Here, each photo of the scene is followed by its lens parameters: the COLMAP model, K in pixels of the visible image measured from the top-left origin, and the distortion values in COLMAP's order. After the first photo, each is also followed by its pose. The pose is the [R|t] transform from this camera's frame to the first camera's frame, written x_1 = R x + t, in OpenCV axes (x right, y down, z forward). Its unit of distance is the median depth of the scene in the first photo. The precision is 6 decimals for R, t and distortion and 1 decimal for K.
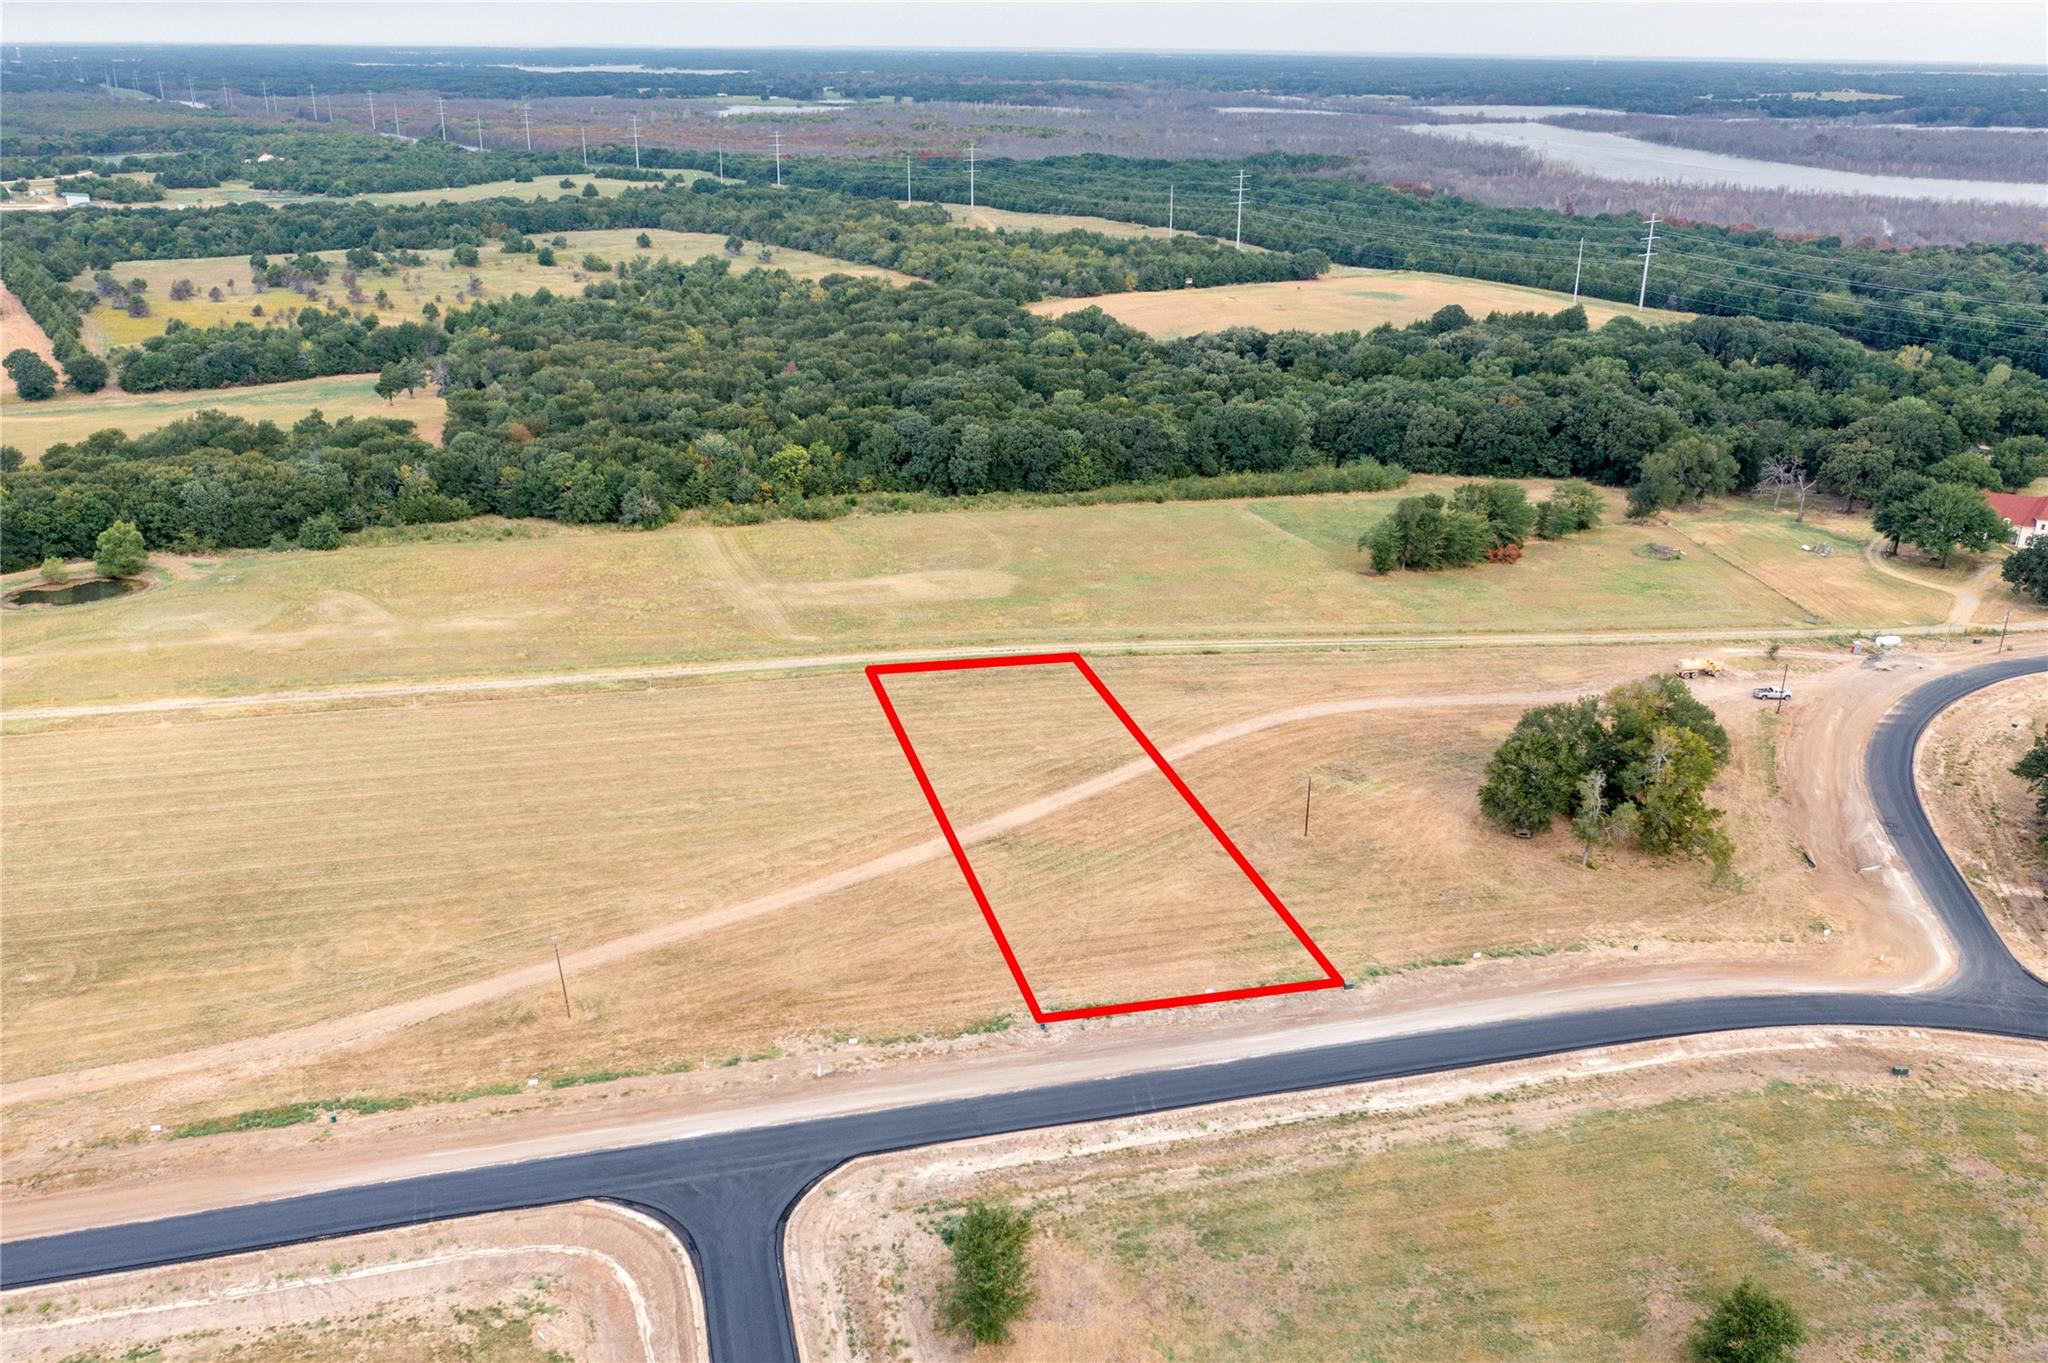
lens RADIAL K [[1634.0, 0, 1025.5], [0, 1634.0, 649.1], [0, 0, 1]] dist [-0.015437, 0.004735]
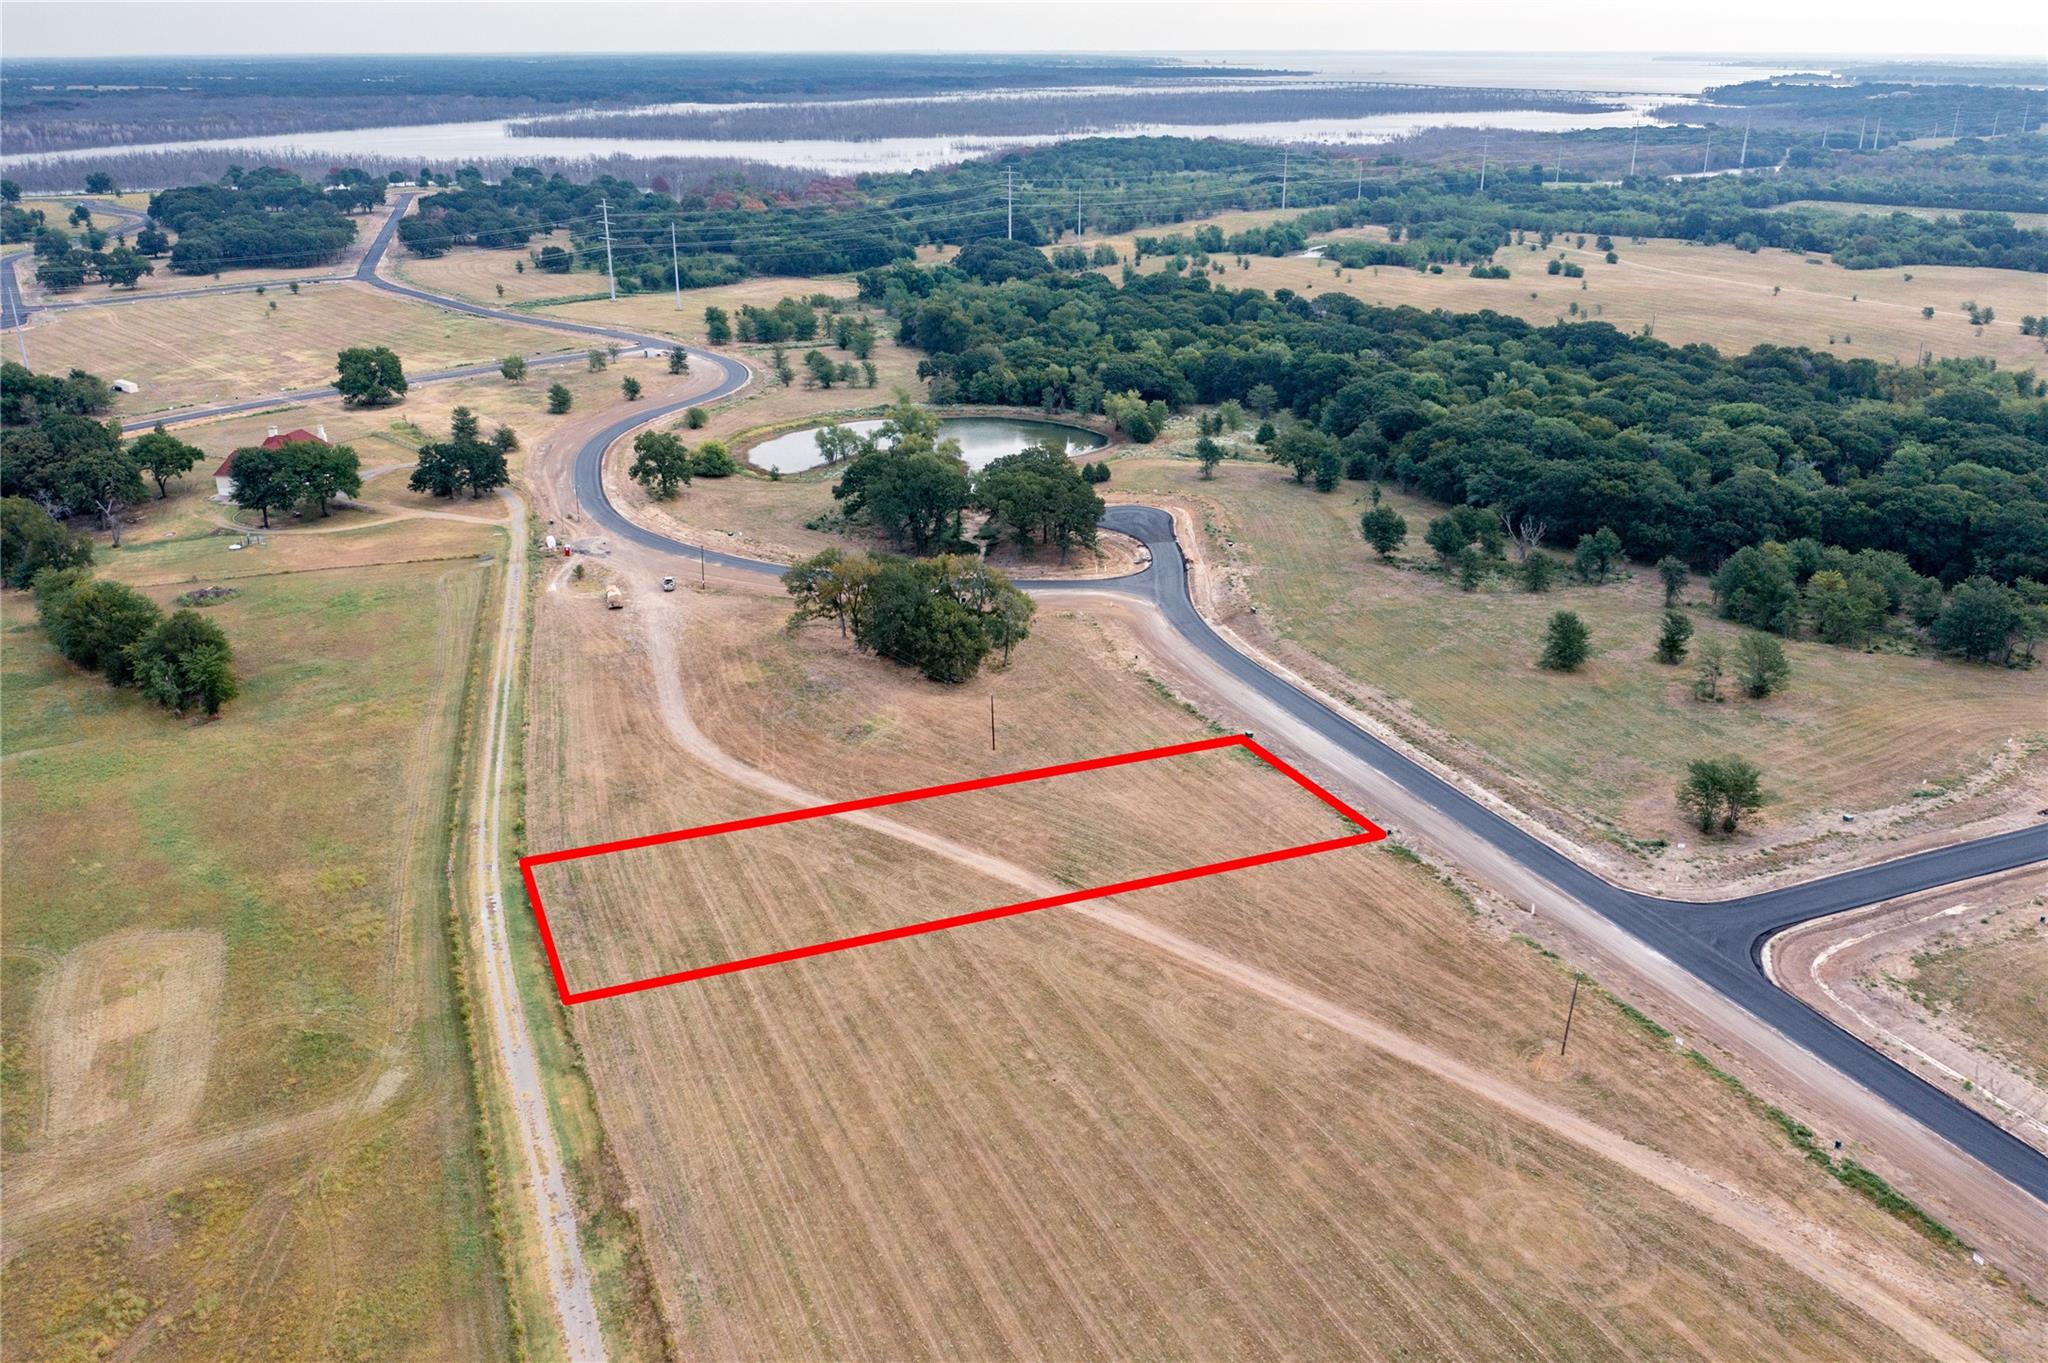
lens RADIAL K [[1634.0, 0, 1025.5], [0, 1634.0, 649.1], [0, 0, 1]] dist [-0.015437, 0.004735]
pose [[-0.144202, -0.355386, 0.923529, -1.115343], [0.346426, 0.856093, 0.383528, -0.485516], [-0.926927, 0.375240, -0.000336, 1.308811]]
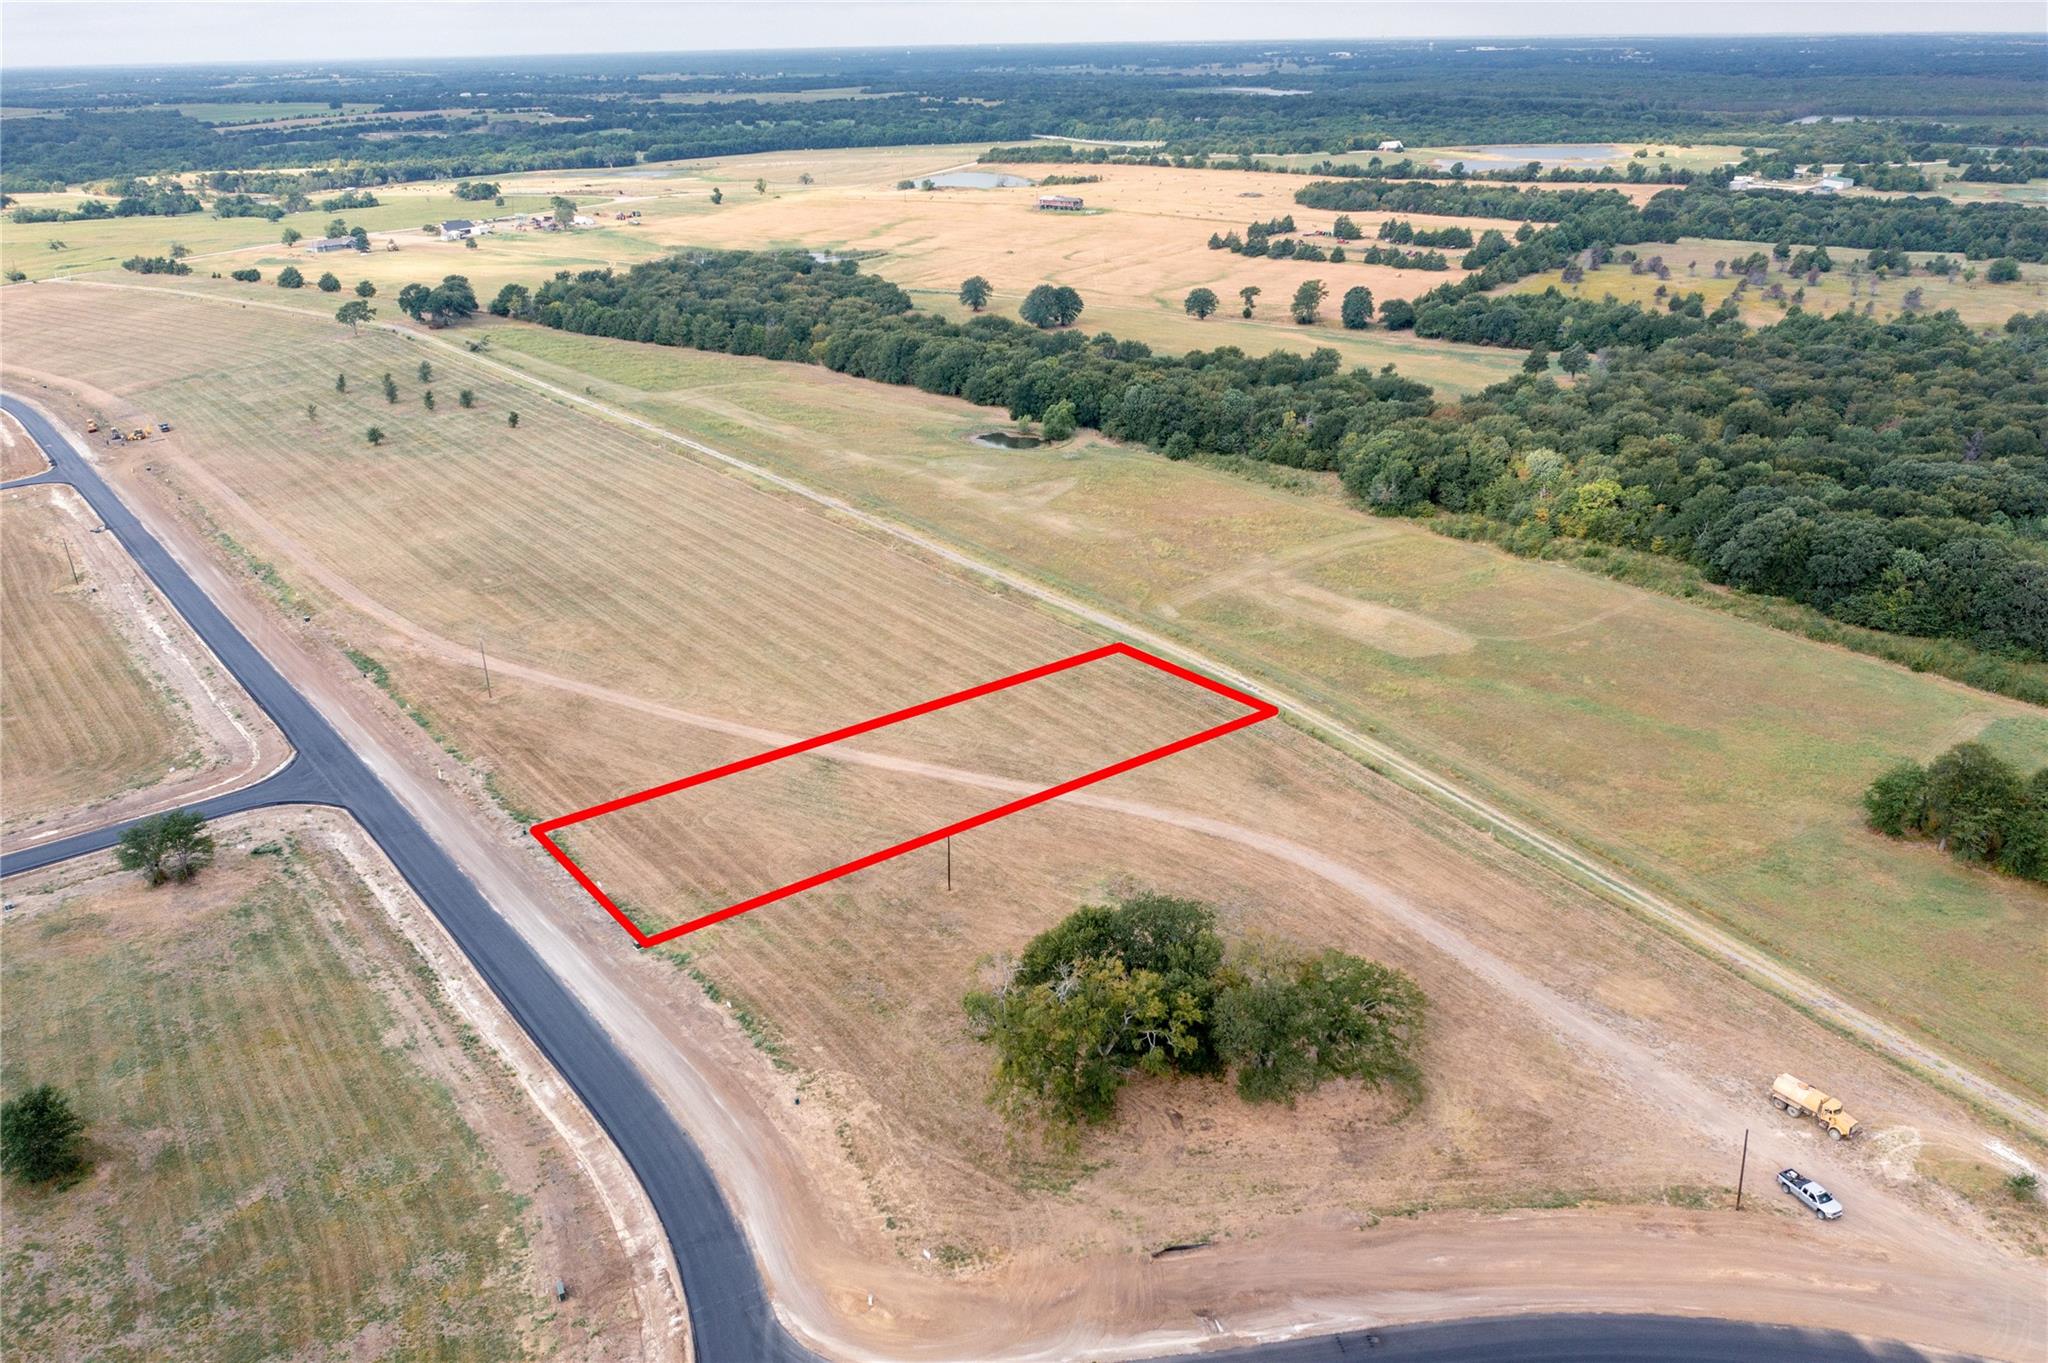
lens RADIAL K [[1616.6, 0, 1024.0], [0, 1616.6, 681.5], [0, 0, 1]] dist [-0.020071, 0.006221]
pose [[0.377812, 0.328779, -0.865542, 1.288507], [-0.305334, 0.926777, 0.218760, -0.285138], [0.874088, 0.181630, 0.450535, 0.826119]]
